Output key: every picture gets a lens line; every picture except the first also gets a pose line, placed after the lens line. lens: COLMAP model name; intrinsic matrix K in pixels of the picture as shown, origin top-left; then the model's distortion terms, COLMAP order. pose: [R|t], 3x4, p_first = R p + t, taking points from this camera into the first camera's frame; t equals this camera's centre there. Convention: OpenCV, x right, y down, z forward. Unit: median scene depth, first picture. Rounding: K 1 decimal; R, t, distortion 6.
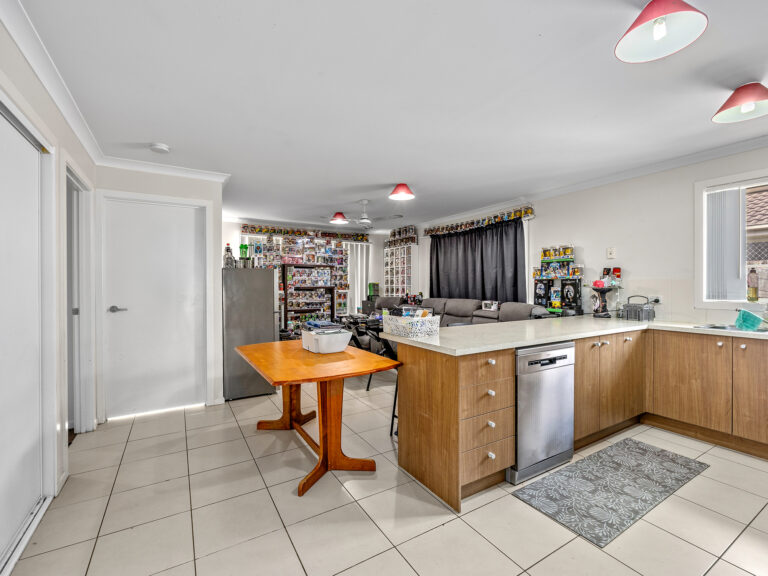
lens RADIAL K [[351.6, 0, 384.2], [0, 351.6, 287.1], [0, 0, 1]] dist [-0.001466, -0.000087]
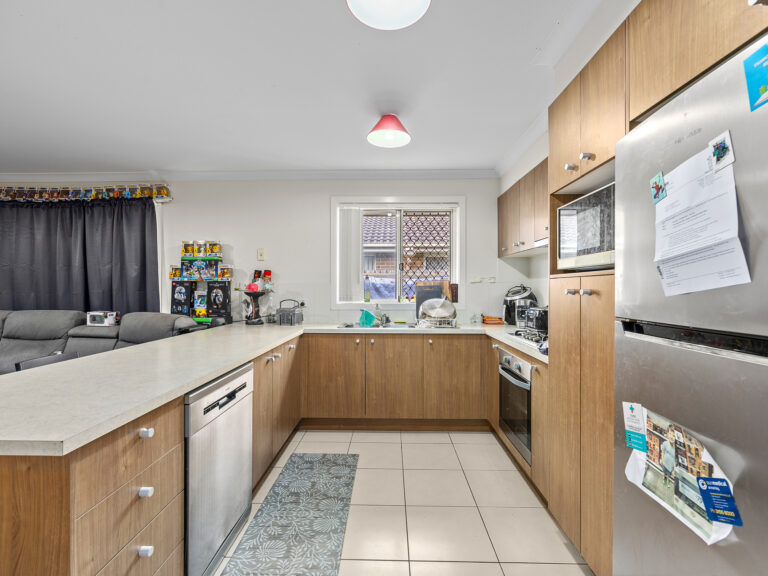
lens RADIAL K [[351.6, 0, 380.1], [0, 351.6, 288.7], [0, 0, 1]] dist [-0.001466, -0.000087]
pose [[0.538454, 0.003198, 0.842649, 0.028141], [0.000406, 0.999992, -0.004054, -0.002035], [-0.842655, 0.002525, 0.538448, 0.243029]]
